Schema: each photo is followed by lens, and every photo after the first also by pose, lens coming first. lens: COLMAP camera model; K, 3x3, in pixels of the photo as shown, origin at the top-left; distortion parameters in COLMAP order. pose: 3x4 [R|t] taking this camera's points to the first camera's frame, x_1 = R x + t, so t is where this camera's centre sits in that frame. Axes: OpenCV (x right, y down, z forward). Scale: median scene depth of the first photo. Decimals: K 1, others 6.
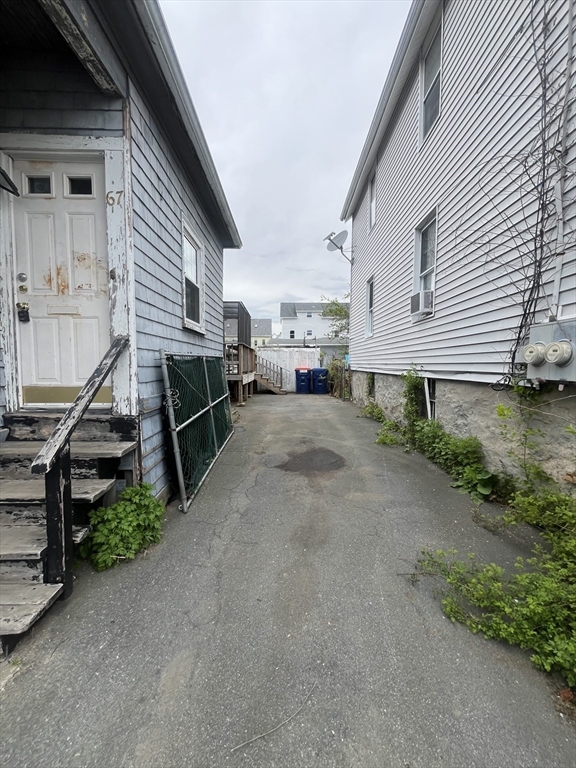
lens RADIAL K [[310.5, 0, 288.0], [0, 310.5, 385.9], [0, 0, 1]] dist [0.000332, 0.000045]
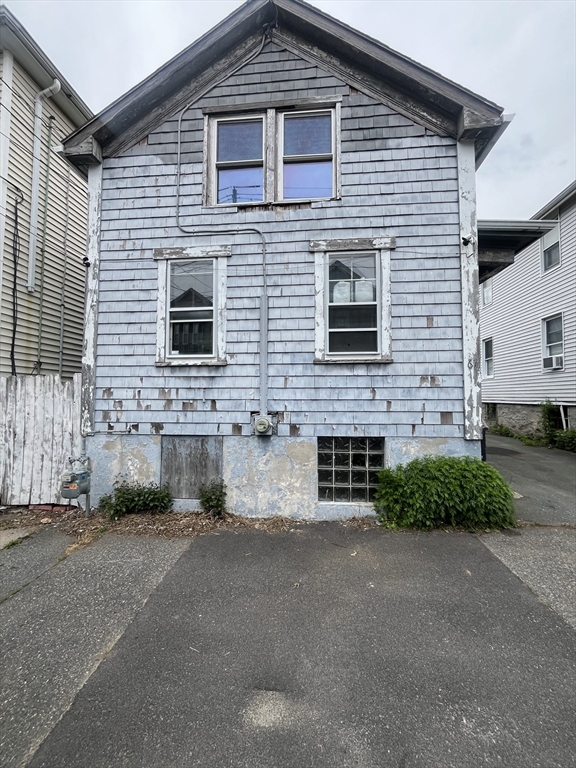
lens RADIAL K [[310.5, 0, 290.7], [0, 310.5, 383.3], [0, 0, 1]] dist [0.000332, 0.000045]
pose [[0.995960, -0.013833, -0.088723, -0.884230], [0.003698, 0.993544, -0.113387, 0.041958], [0.089719, 0.112600, 0.989582, -0.847612]]
